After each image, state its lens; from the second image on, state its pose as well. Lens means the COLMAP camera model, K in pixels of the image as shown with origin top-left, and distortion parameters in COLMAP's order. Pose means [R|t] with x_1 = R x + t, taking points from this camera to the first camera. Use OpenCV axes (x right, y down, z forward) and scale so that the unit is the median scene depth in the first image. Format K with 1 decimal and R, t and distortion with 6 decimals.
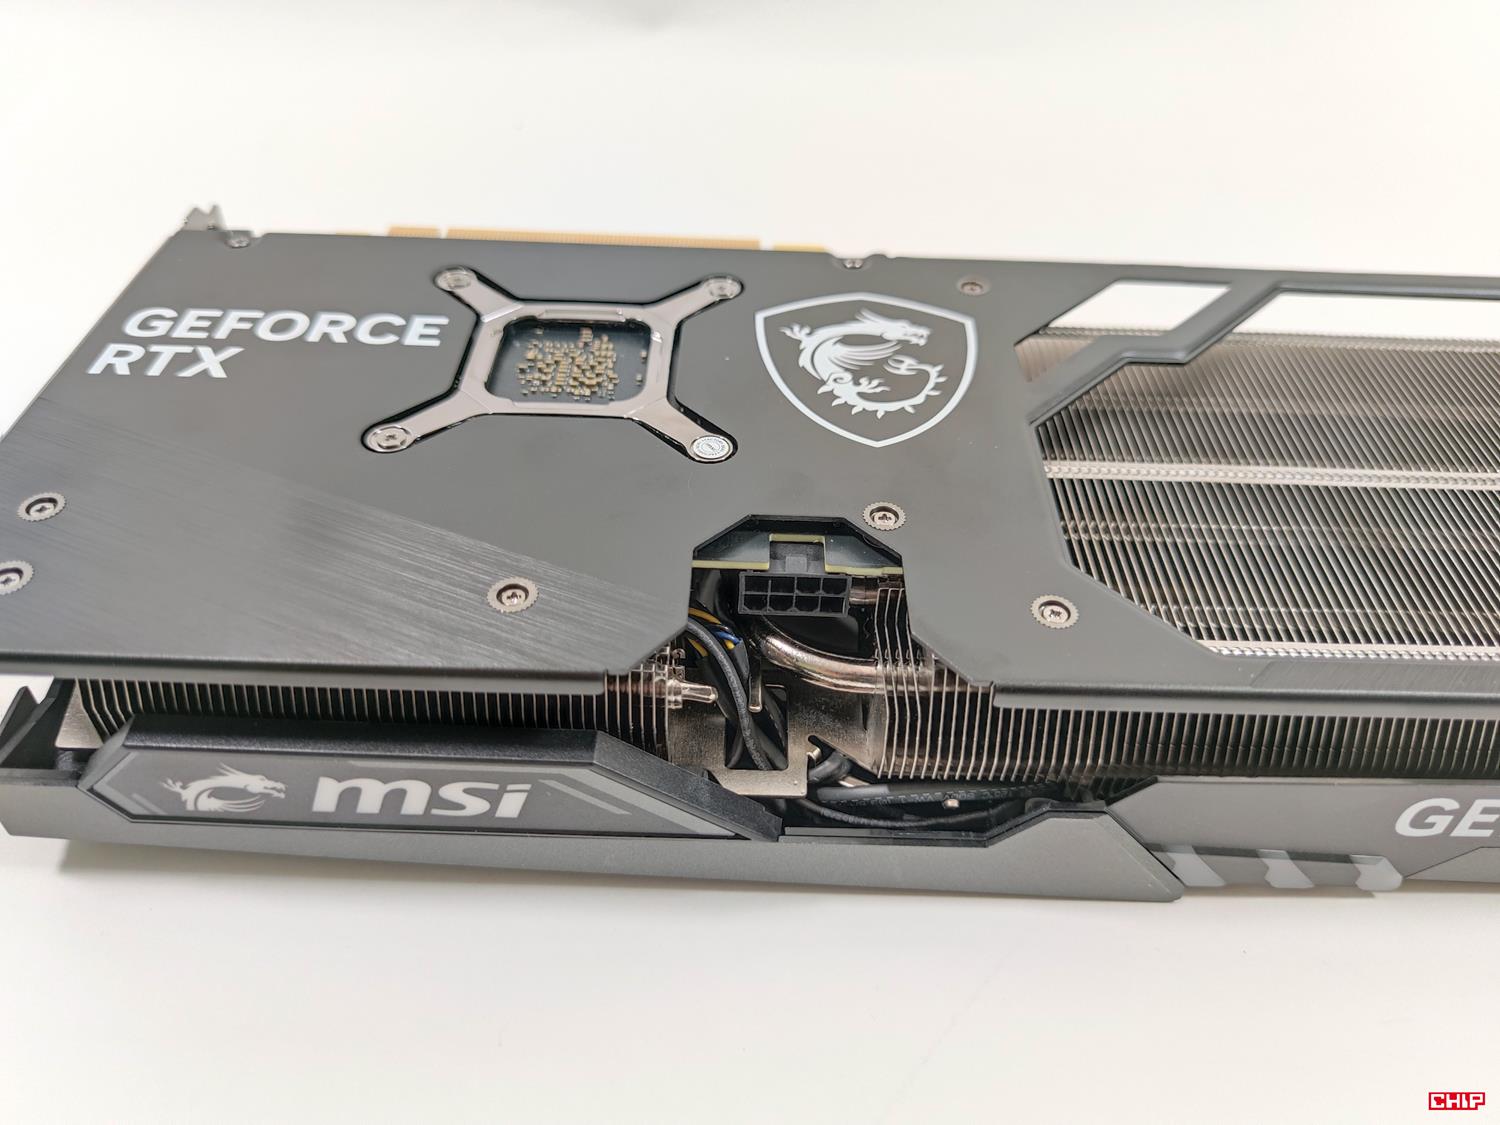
lens RADIAL K [[1146.5, 0, 752.0], [0, 1146.5, 552.2], [0, 0, 1]] dist [-0.010502, -0.021626]
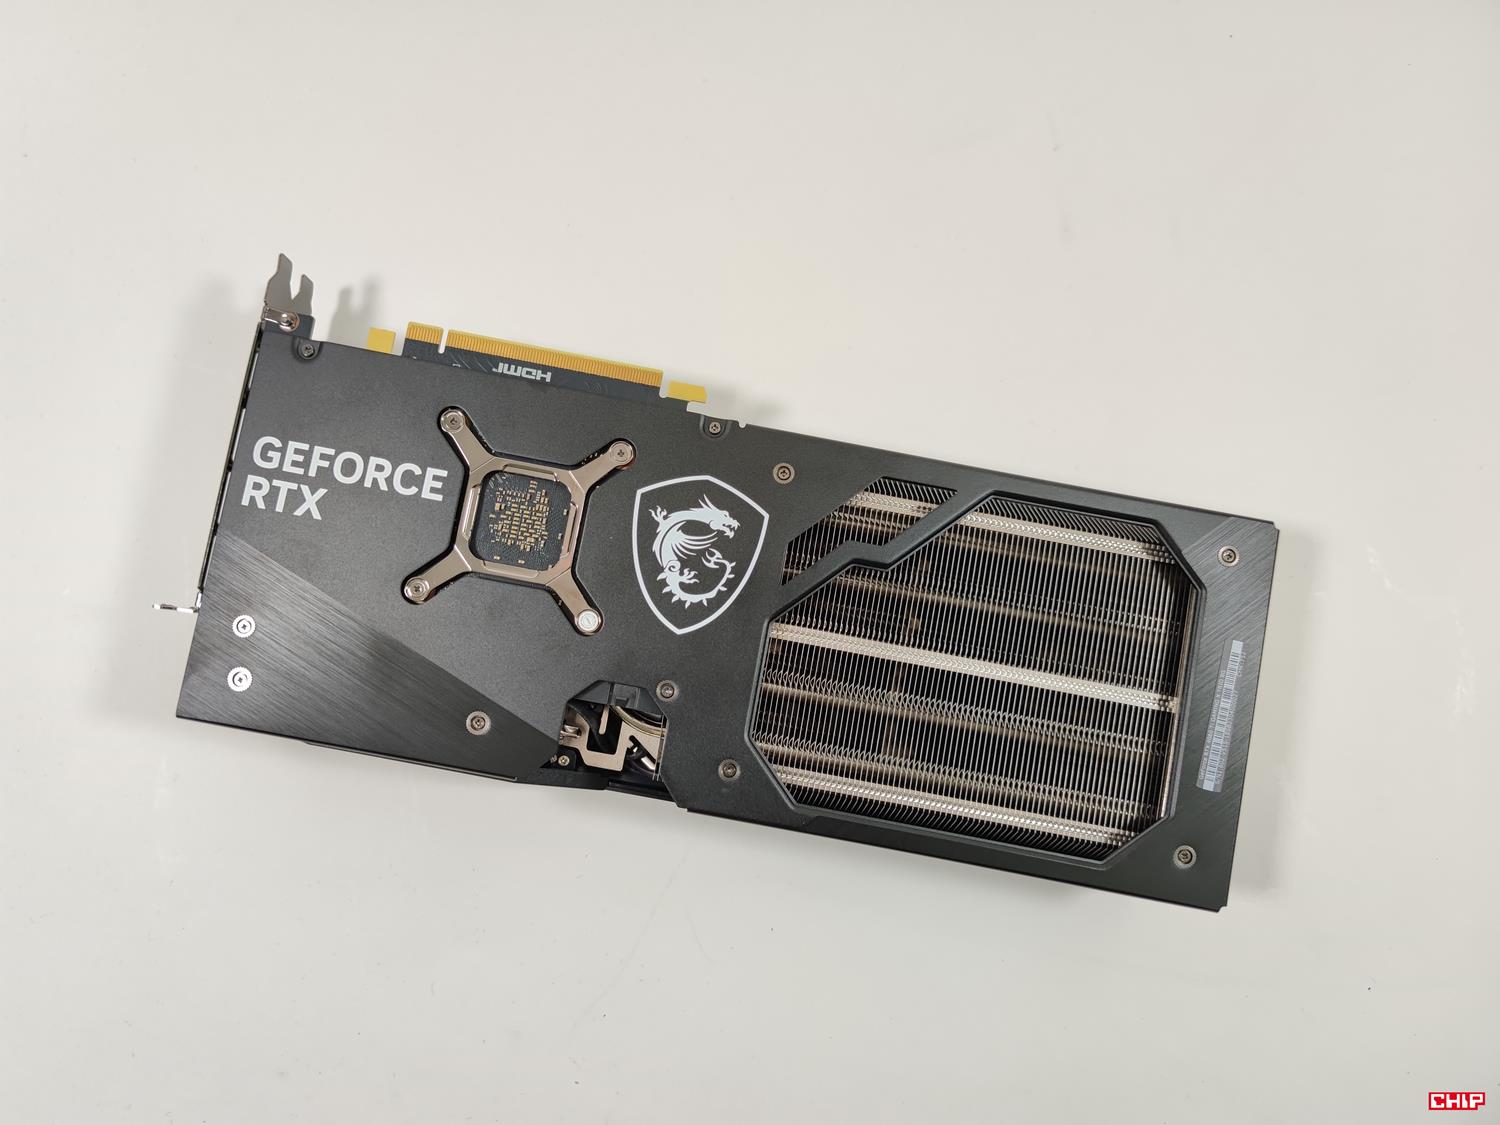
lens RADIAL K [[1117.5, 0, 736.1], [0, 1117.5, 550.3], [0, 0, 1]] dist [0.016694, -0.008990]
pose [[0.986176, 0.165171, -0.013263, 0.184942], [-0.114231, 0.735644, 0.667667, -1.275855], [0.120036, -0.656922, 0.744342, -0.215060]]
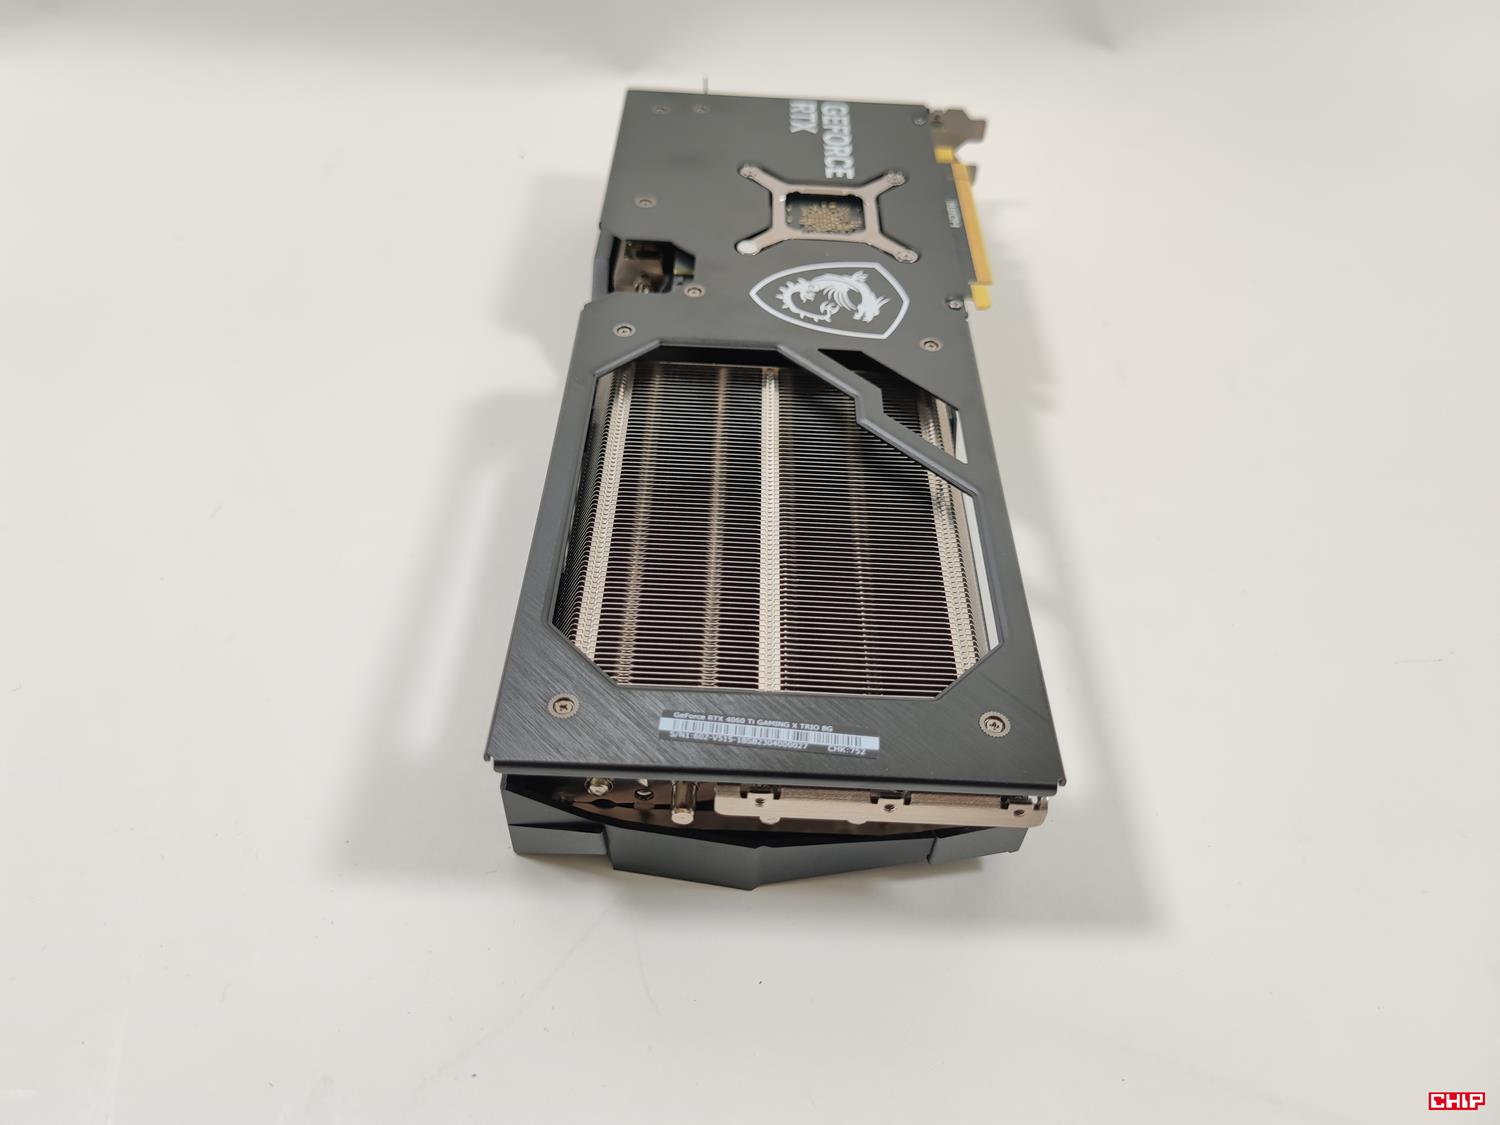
lens RADIAL K [[1117.5, 0, 752.3], [0, 1117.5, 562.6], [0, 0, 1]] dist [0.016694, -0.008990]
pose [[0.004339, 0.704019, -0.710168, 1.586274], [-0.707541, 0.504017, 0.495330, -0.717635], [0.706659, 0.500324, 0.500309, 0.271465]]
